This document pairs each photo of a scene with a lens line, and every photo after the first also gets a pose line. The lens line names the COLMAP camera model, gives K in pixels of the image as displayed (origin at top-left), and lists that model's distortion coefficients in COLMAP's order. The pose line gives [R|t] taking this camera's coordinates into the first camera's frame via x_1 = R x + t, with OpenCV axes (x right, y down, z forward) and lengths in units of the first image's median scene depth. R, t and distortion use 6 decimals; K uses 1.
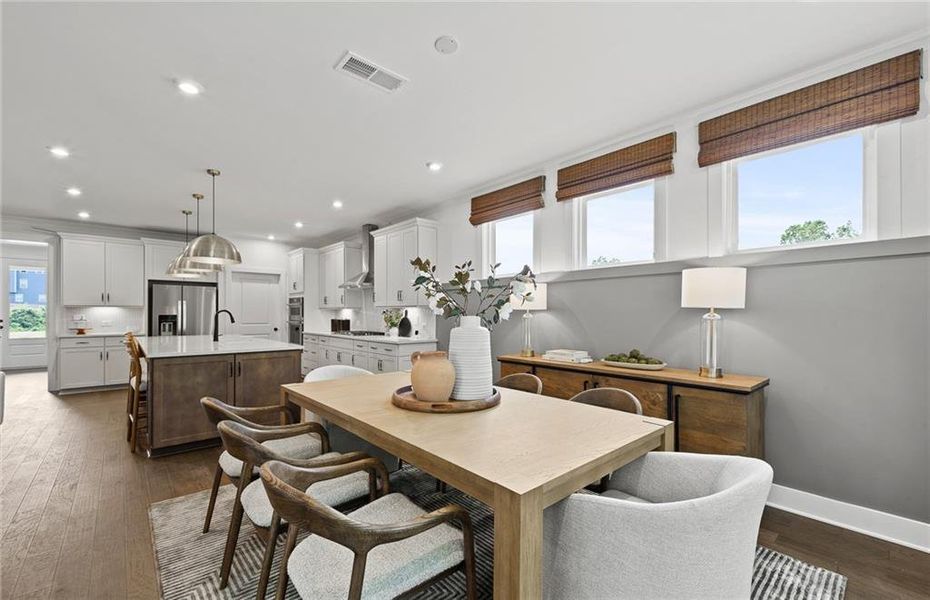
lens RADIAL K [[396.6, 0, 459.4], [0, 396.6, 310.2], [0, 0, 1]] dist [-0.000318, -0.000275]
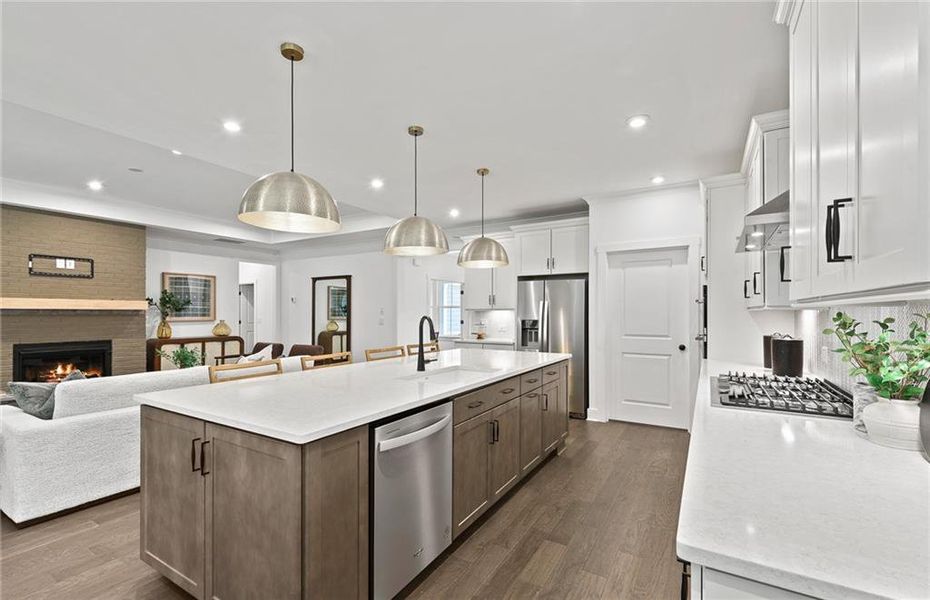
lens RADIAL K [[403.3, 0, 464.2], [0, 403.3, 309.5], [0, 0, 1]] dist [0.001640, 0.000052]
pose [[0.289109, -0.010703, -0.957236, -0.024200], [0.011424, 0.999905, -0.007730, -0.004020], [0.957228, -0.008701, 0.289204, 0.647407]]
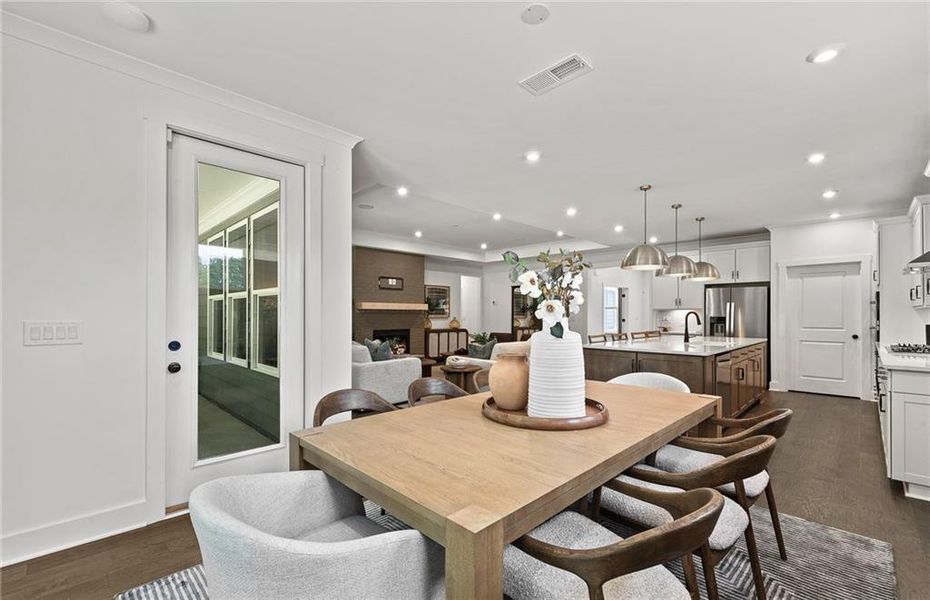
lens RADIAL K [[396.6, 0, 459.4], [0, 396.6, 310.2], [0, 0, 1]] dist [-0.000318, -0.000275]
pose [[0.036348, -0.013957, -0.999242, 0.290021], [0.009122, 0.999865, -0.013634, 0.002905], [0.999298, -0.008620, 0.036470, 0.274133]]
